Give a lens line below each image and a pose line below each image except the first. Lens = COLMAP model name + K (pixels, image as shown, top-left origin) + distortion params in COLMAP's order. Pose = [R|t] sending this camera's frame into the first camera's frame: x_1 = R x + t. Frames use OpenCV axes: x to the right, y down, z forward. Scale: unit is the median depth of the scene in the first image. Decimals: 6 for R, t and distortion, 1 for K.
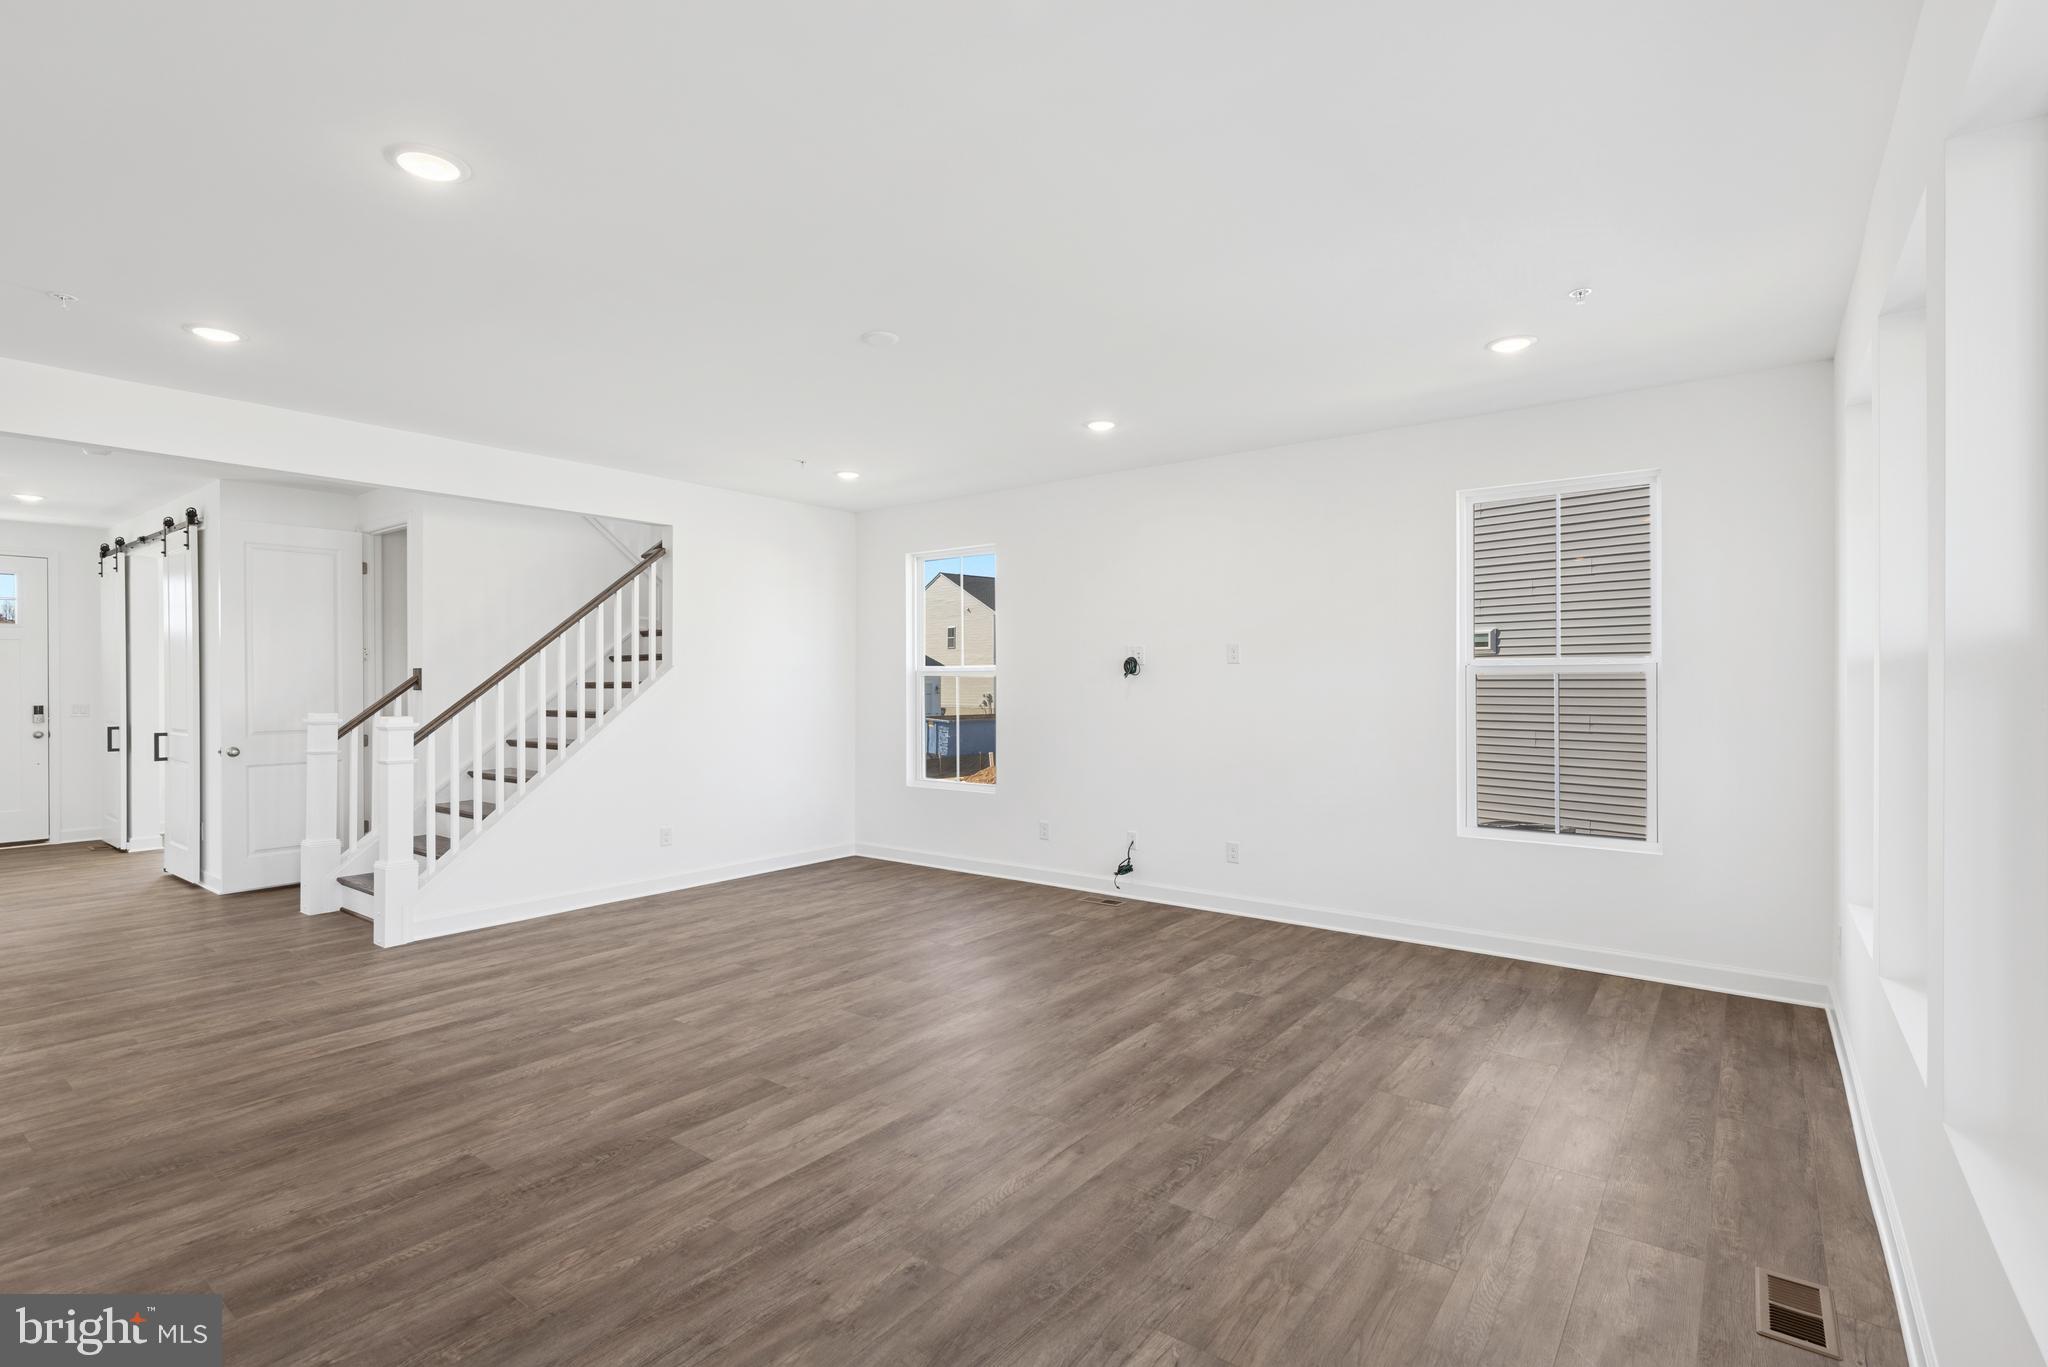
lens RADIAL K [[958.9, 0, 1022.1], [0, 958.9, 682.6], [0, 0, 1]] dist [-0.003188, -0.000218]
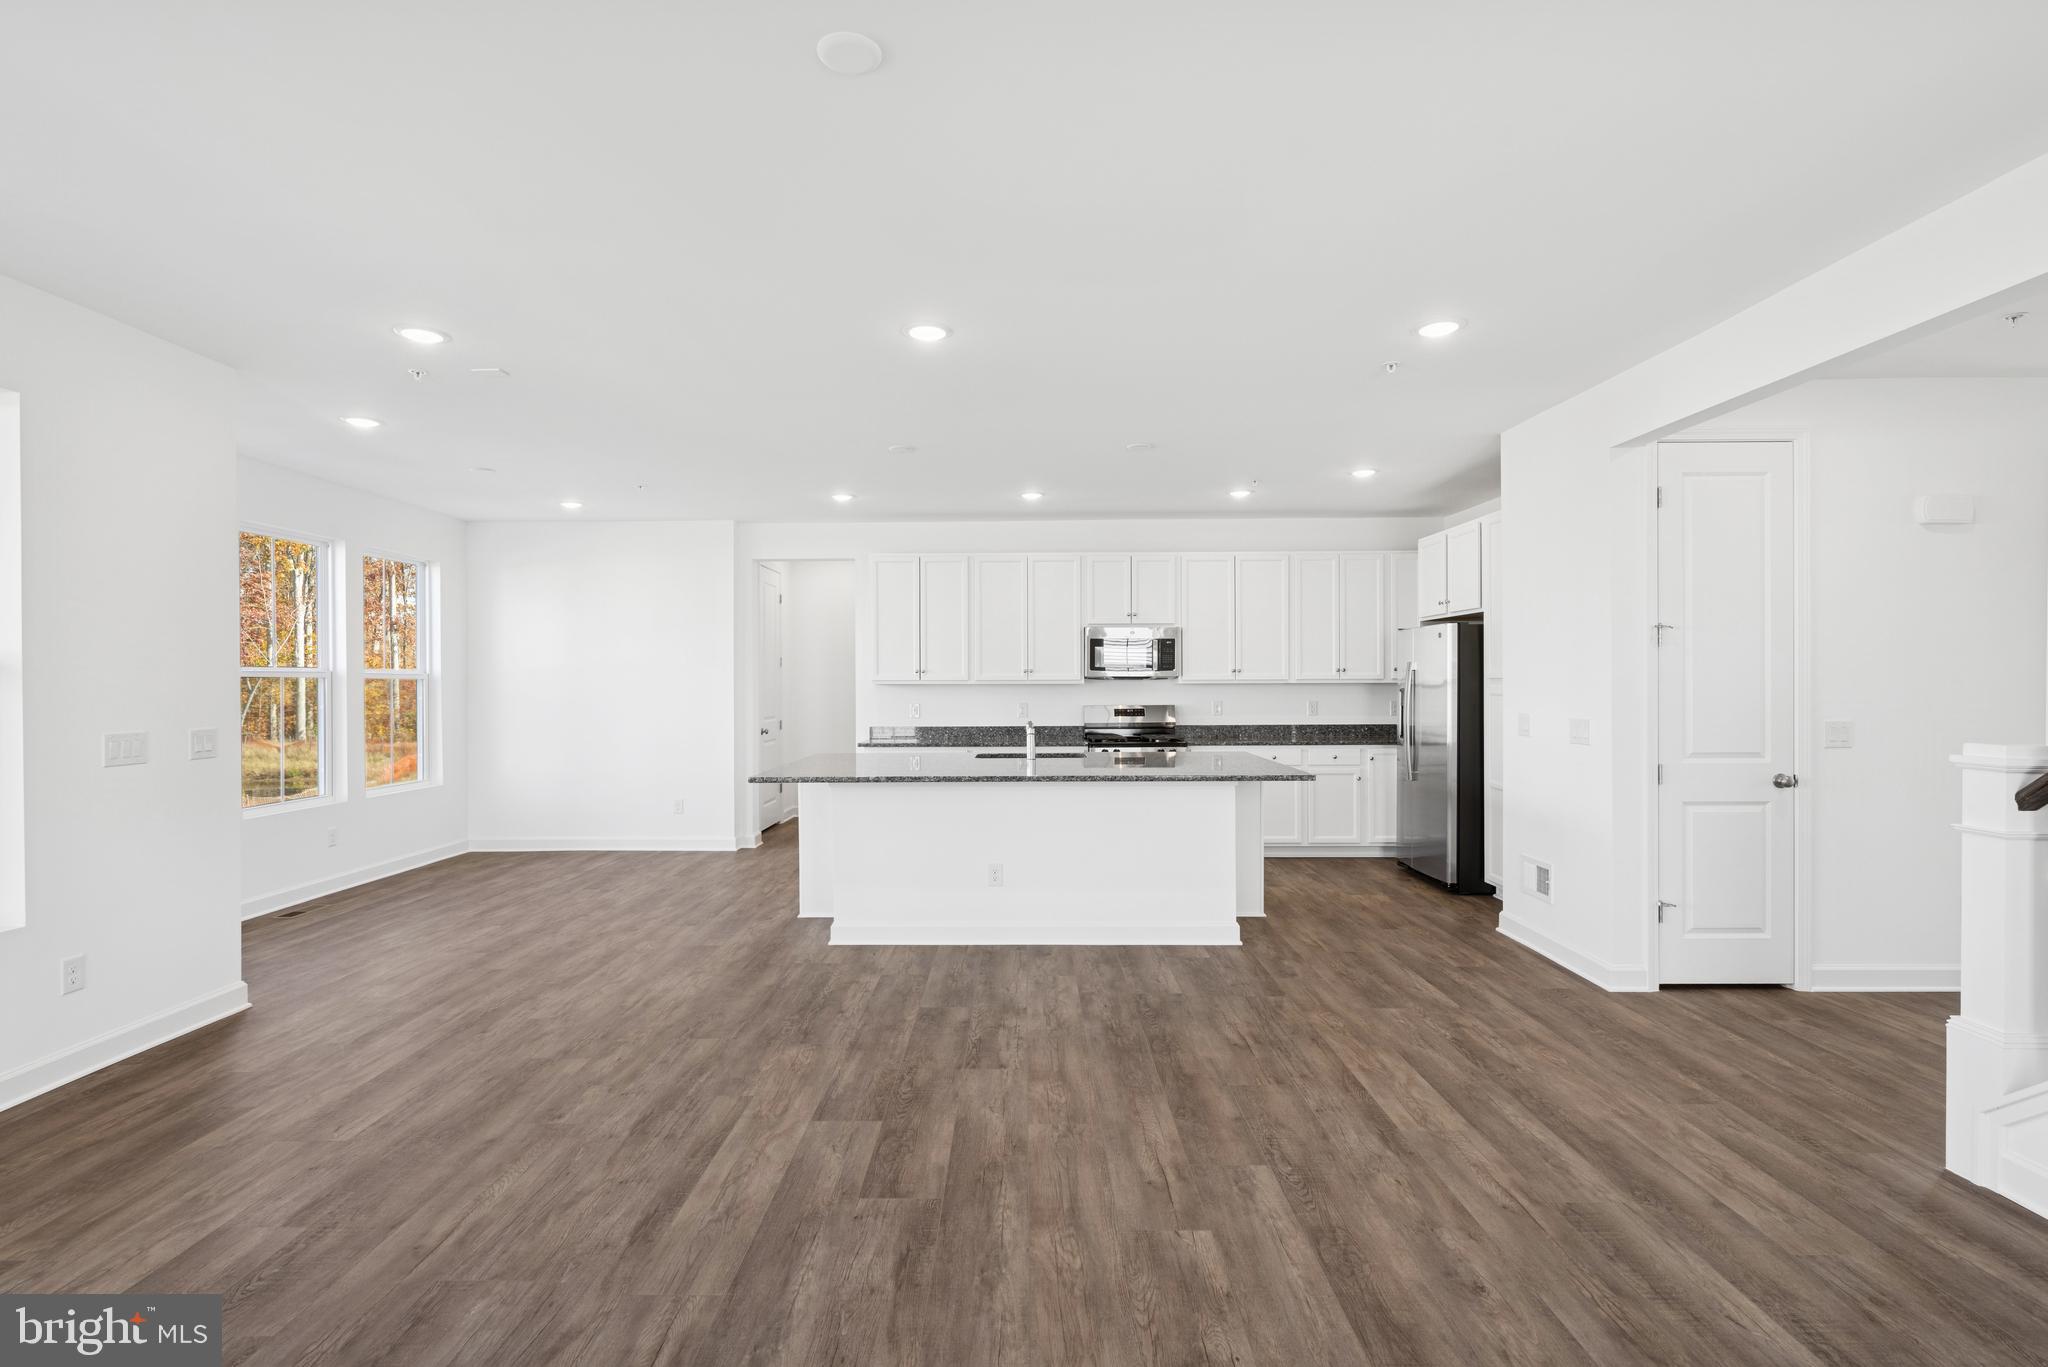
lens RADIAL K [[958.9, 0, 1007.5], [0, 958.9, 691.5], [0, 0, 1]] dist [-0.003188, -0.000218]
pose [[-0.803933, 0.010130, -0.594634, 0.095719], [0.003606, 0.999920, 0.012159, -0.000381], [0.594710, 0.007630, -0.803904, 1.359624]]
